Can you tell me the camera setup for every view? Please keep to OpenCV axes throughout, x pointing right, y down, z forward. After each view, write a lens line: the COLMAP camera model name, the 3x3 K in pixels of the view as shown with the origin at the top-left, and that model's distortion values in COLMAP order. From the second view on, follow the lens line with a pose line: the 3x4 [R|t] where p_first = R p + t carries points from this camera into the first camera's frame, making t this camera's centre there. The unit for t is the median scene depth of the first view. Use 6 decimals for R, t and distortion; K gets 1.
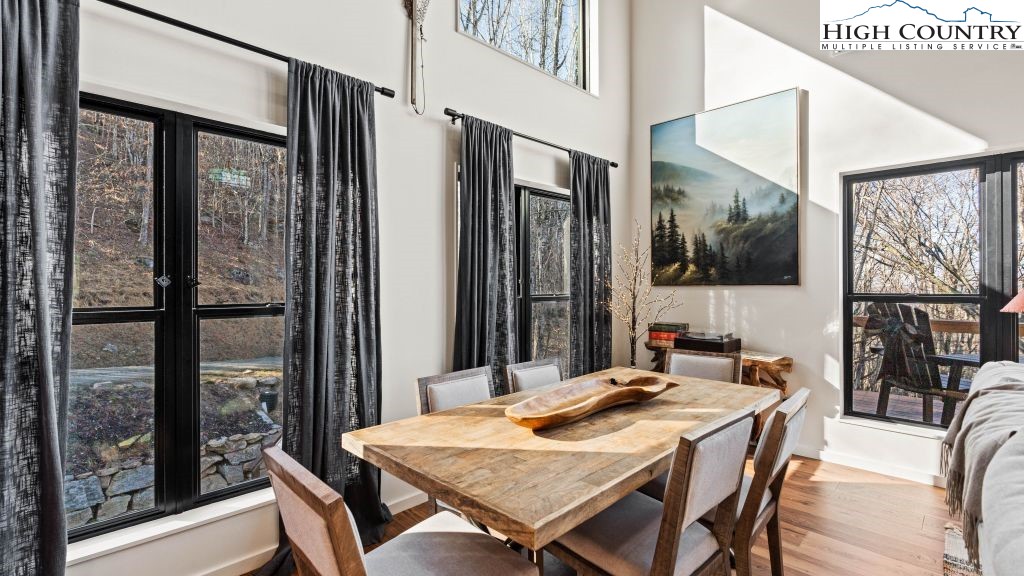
lens RADIAL K [[462.1, 0, 506.3], [0, 462.1, 284.0], [0, 0, 1]] dist [-0.001378, 0.001128]
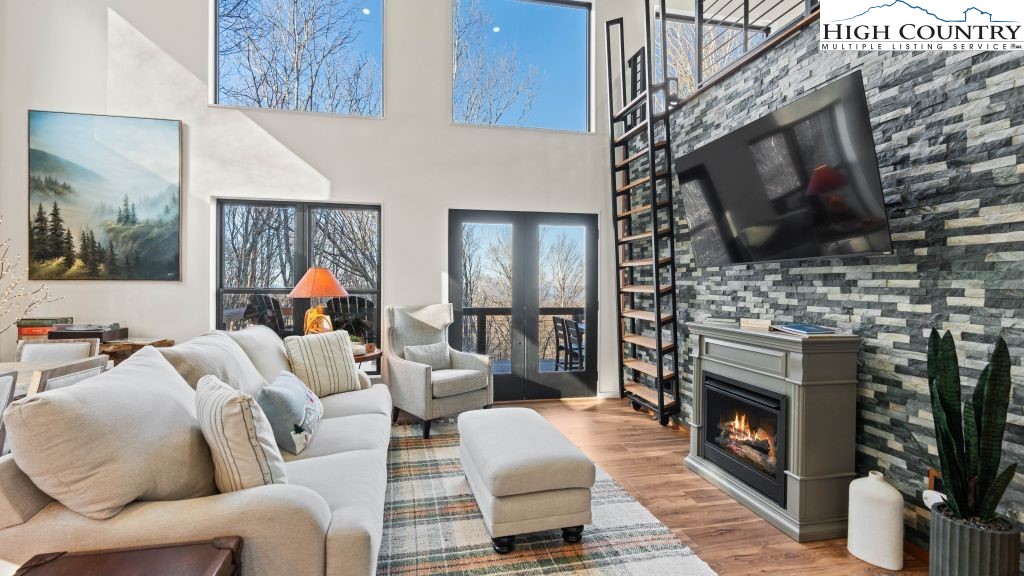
lens RADIAL K [[462.1, 0, 509.7], [0, 462.1, 287.2], [0, 0, 1]] dist [-0.001378, 0.001128]
pose [[0.556772, 0.001570, 0.830664, 0.089926], [-0.010867, 0.999926, 0.005394, 0.003046], [-0.830594, -0.012031, 0.556748, -0.391429]]
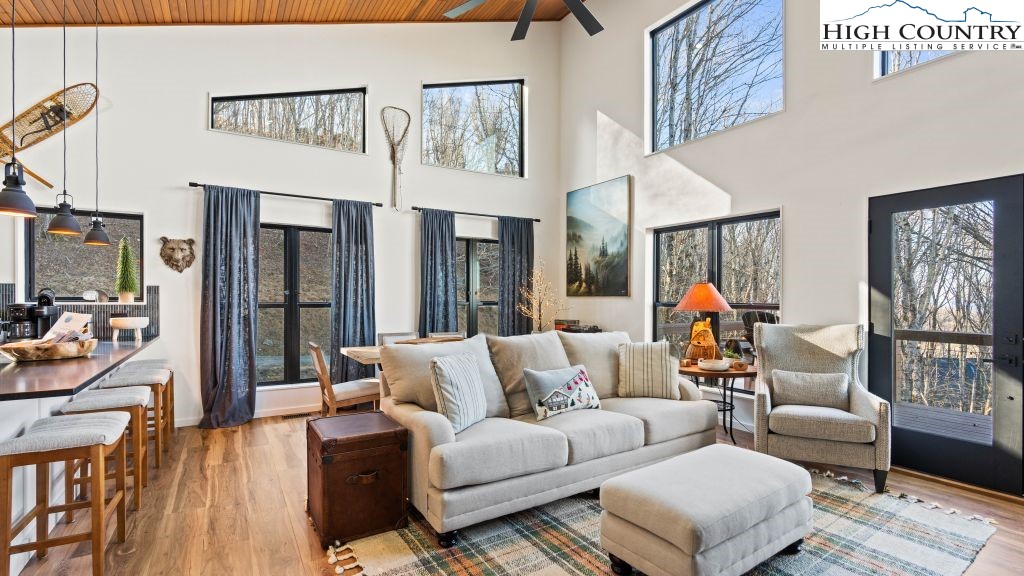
lens RADIAL K [[462.1, 0, 501.1], [0, 462.1, 299.5], [0, 0, 1]] dist [-0.001378, 0.001128]
pose [[0.971162, 0.008450, -0.238270, 0.541812], [-0.006109, 0.999926, 0.010560, -0.000815], [0.238342, -0.008800, 0.971141, -0.638588]]
